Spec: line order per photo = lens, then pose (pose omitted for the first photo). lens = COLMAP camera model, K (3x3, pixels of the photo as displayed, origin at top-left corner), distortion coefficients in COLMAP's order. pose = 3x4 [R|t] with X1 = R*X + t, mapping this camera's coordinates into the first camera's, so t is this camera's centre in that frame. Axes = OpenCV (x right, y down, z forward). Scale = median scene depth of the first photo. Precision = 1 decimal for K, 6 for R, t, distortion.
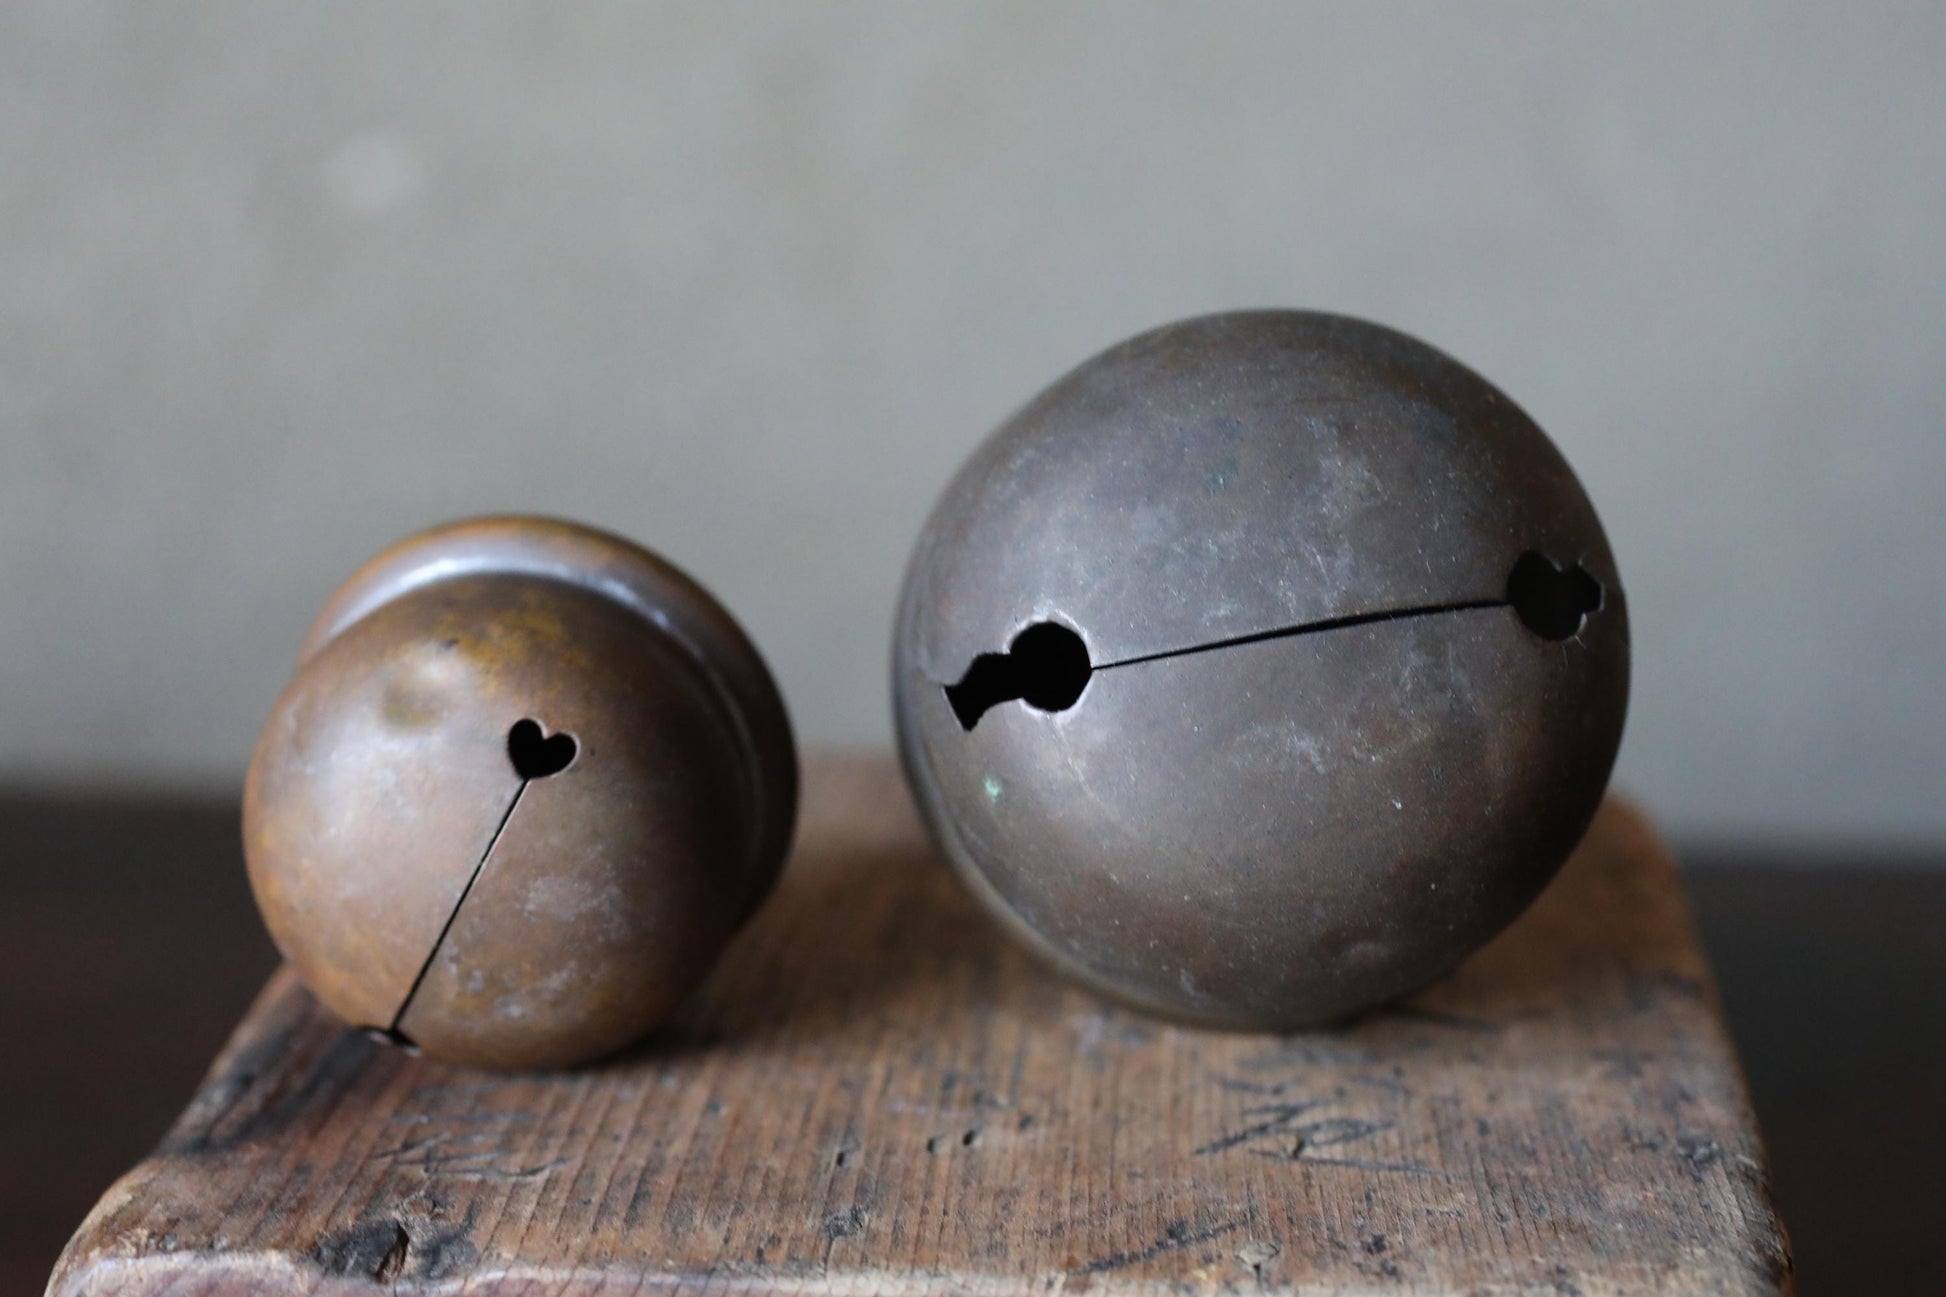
lens RADIAL K [[3552.0, 0, 973.0], [0, 3552.0, 648.5], [0, 0, 1]] dist [-0.014142, 0.522955]
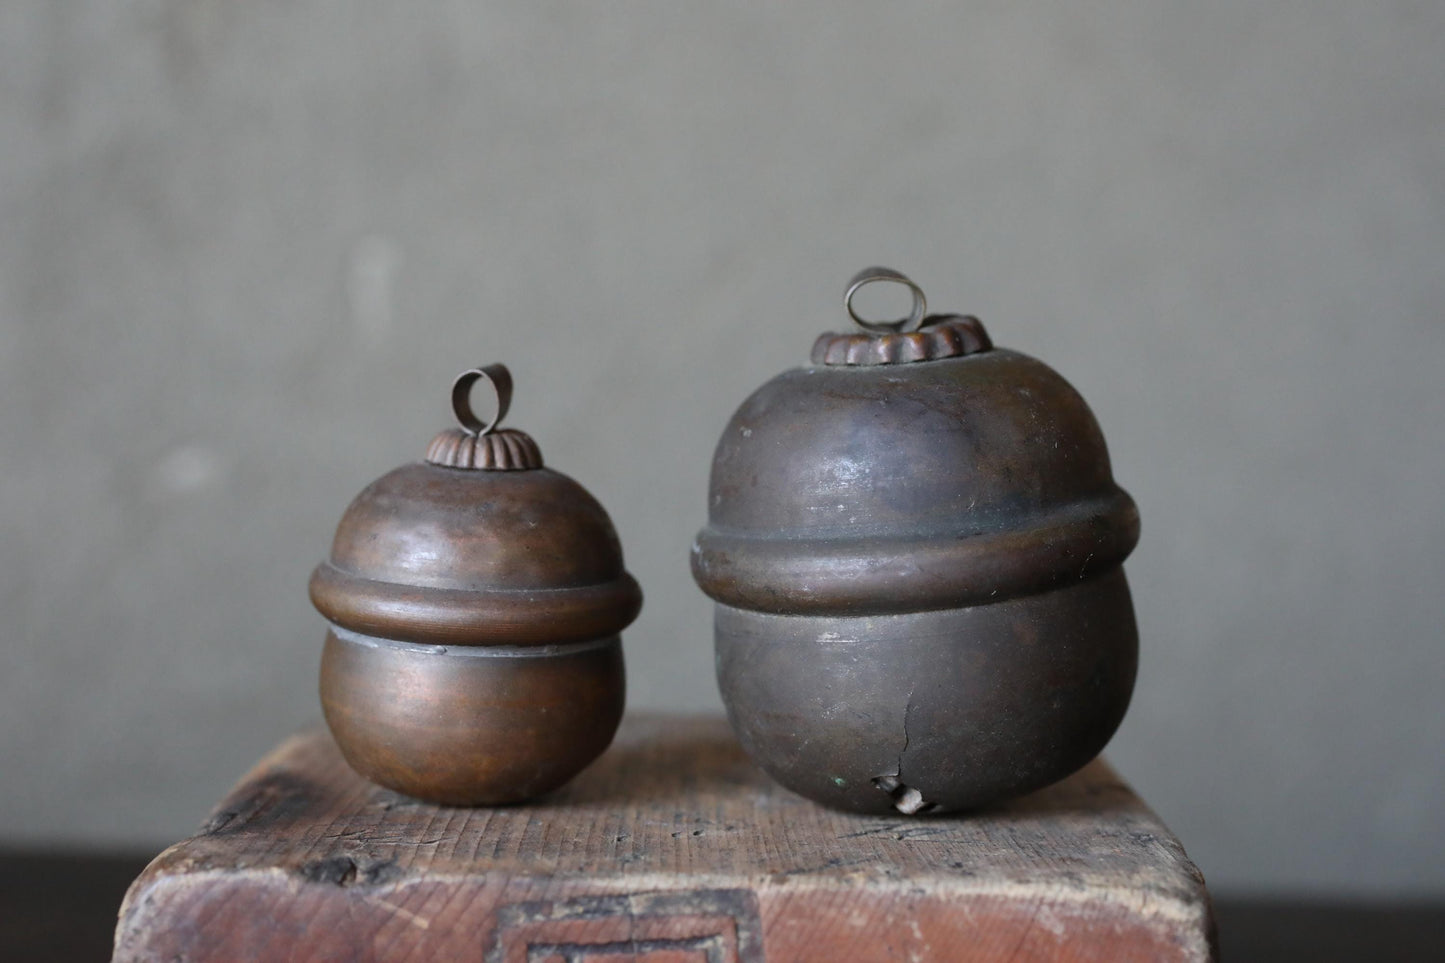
lens RADIAL K [[2621.7, 0, 732.3], [0, 2621.7, 452.5], [0, 0, 1]] dist [-0.024240, 0.482784]
pose [[0.995412, 0.017798, 0.094012, -0.103725], [0.004601, 0.972507, -0.232829, 0.256673], [-0.095571, 0.232193, 0.967963, -0.197207]]
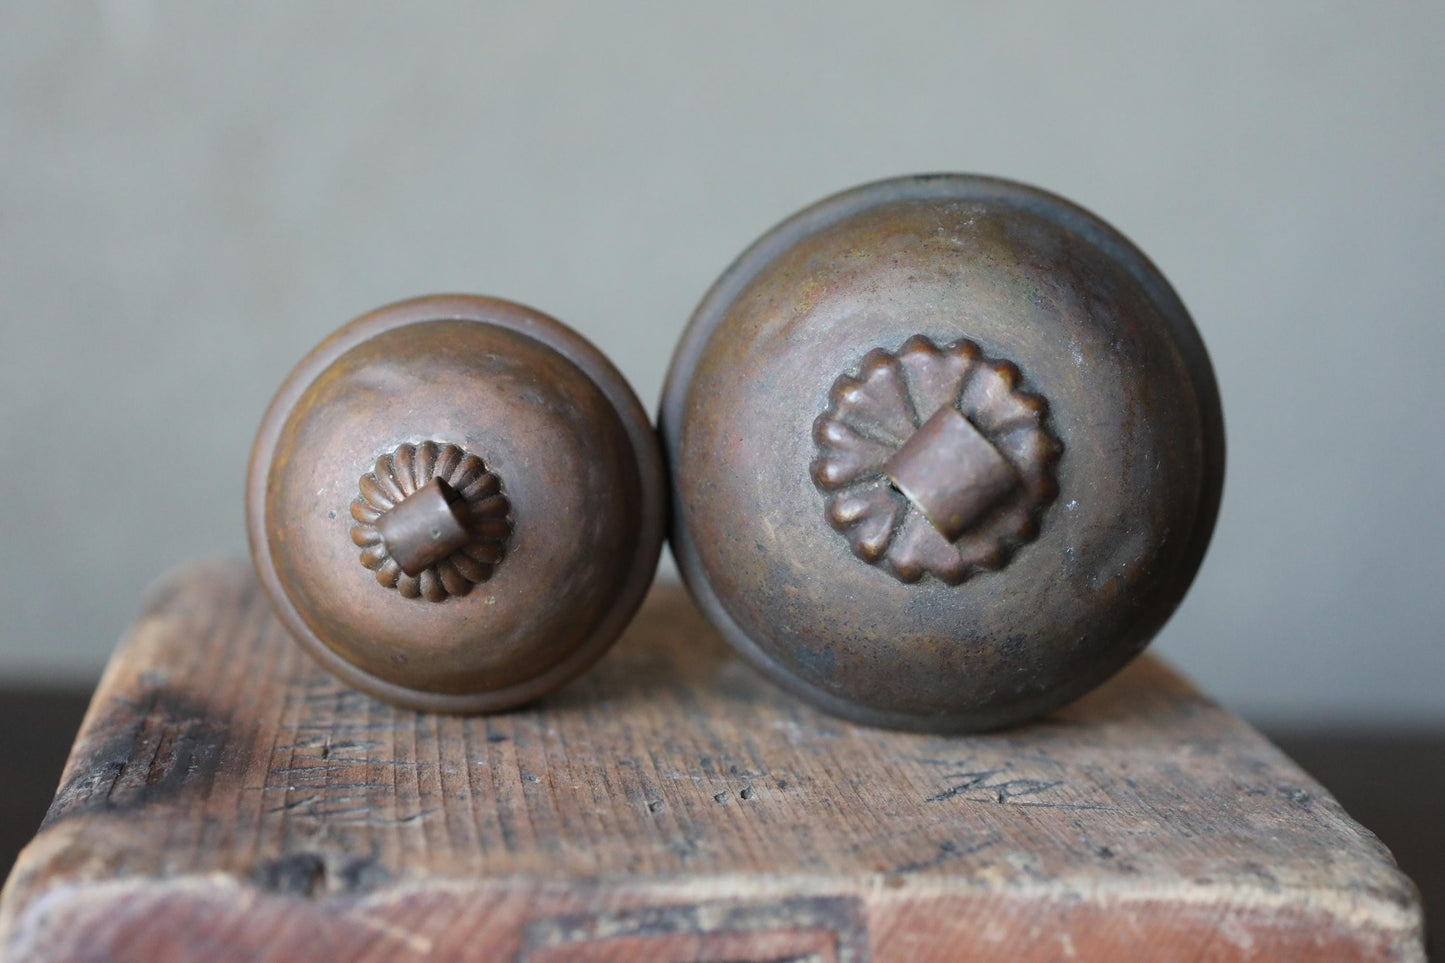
lens RADIAL K [[2637.6, 0, 722.5], [0, 2637.6, 481.5], [0, 0, 1]] dist [-0.014142, 0.522955]
pose [[0.970921, 0.017161, 0.238786, -0.239176], [0.006805, 0.995046, -0.099180, 0.125334], [-0.239305, 0.097921, 0.965994, 0.109201]]
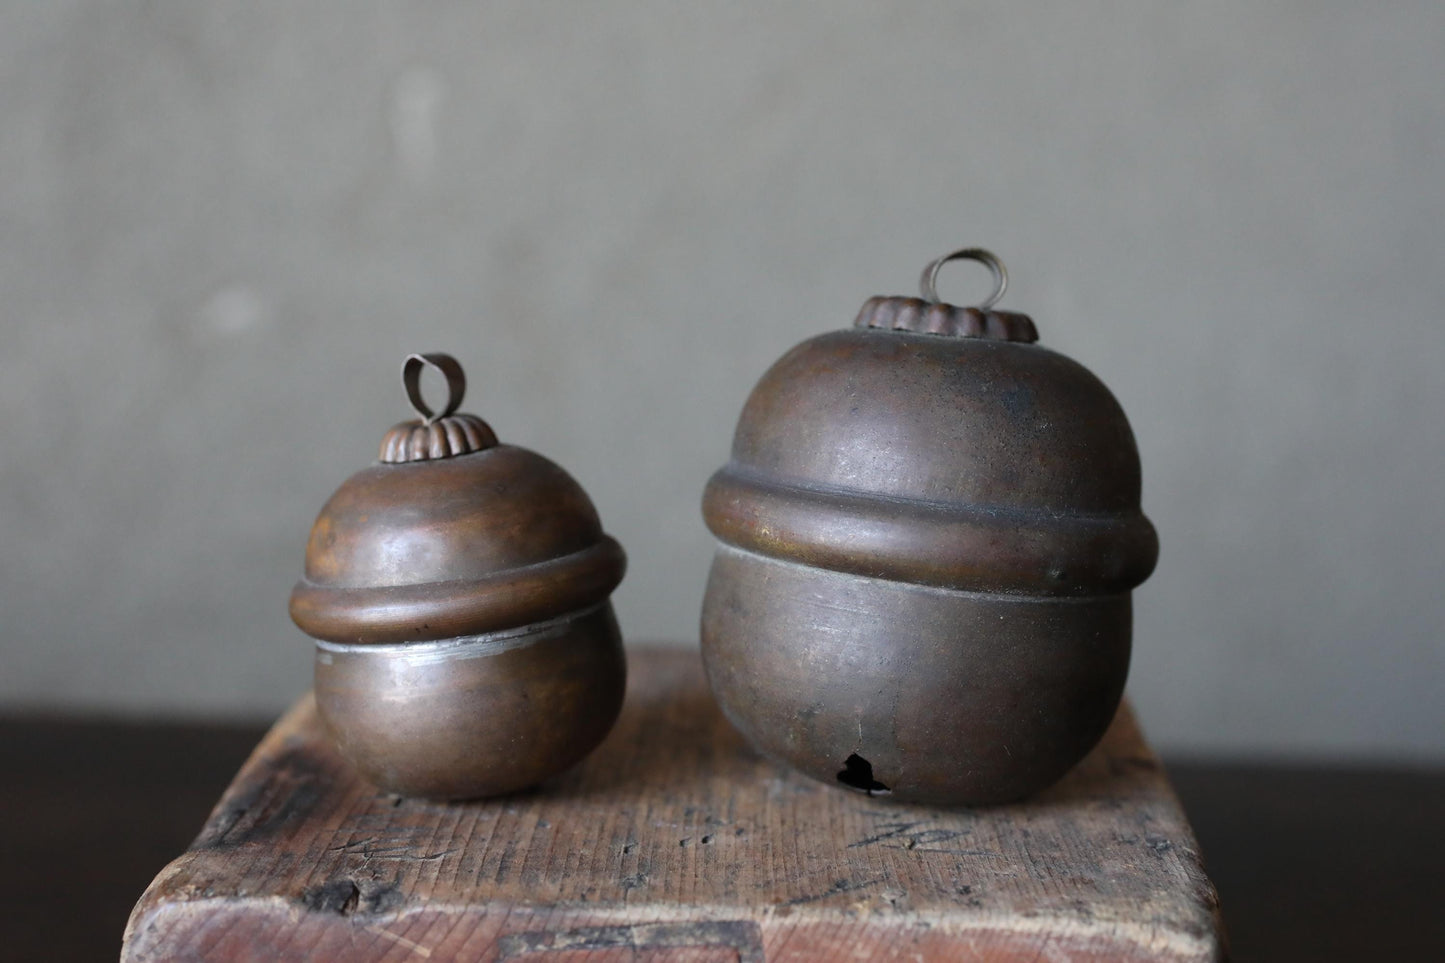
lens RADIAL K [[2621.7, 0, 732.3], [0, 2621.7, 452.5], [0, 0, 1]] dist [-0.024240, 0.482784]
pose [[0.998150, 0.007585, 0.060329, -0.063829], [-0.000815, 0.993769, -0.111459, 0.100258], [-0.060798, 0.111203, 0.991936, -0.191973]]
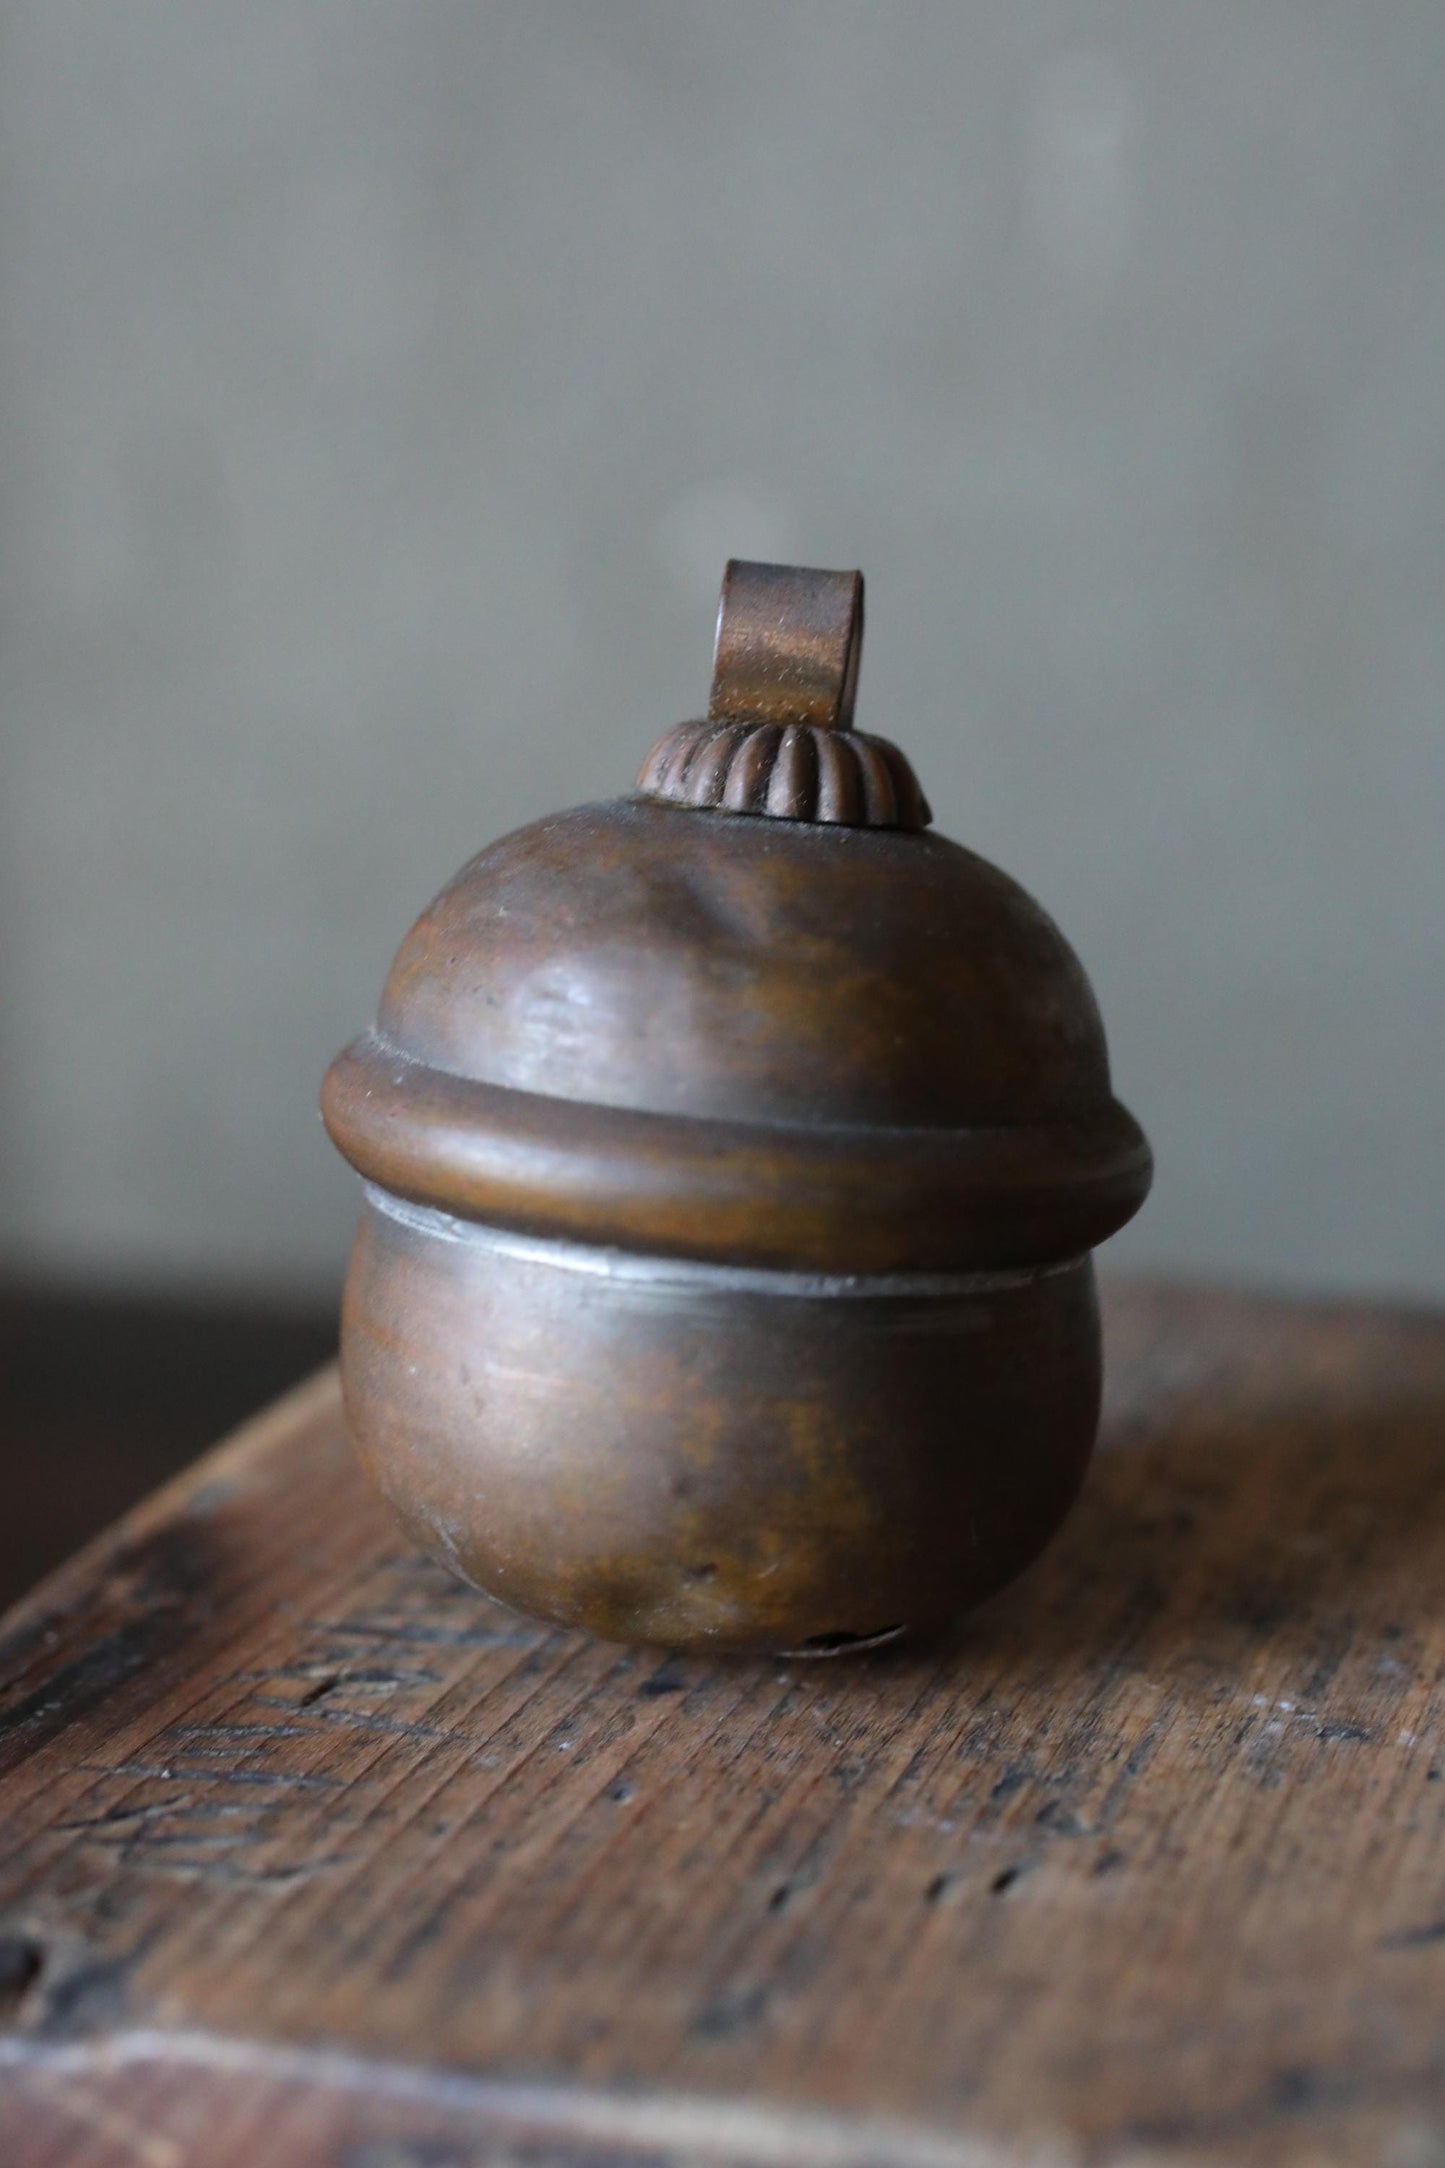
lens RADIAL K [[3933.5, 0, 722.5], [0, 3933.5, 1084.0], [0, 0, 1]] dist [-0.024240, 0.482784]
pose [[0.968840, 0.040911, -0.244285, 0.113499], [-0.050578, 0.998161, -0.033427, 0.029948], [0.242468, 0.044741, 0.969127, 0.357515]]
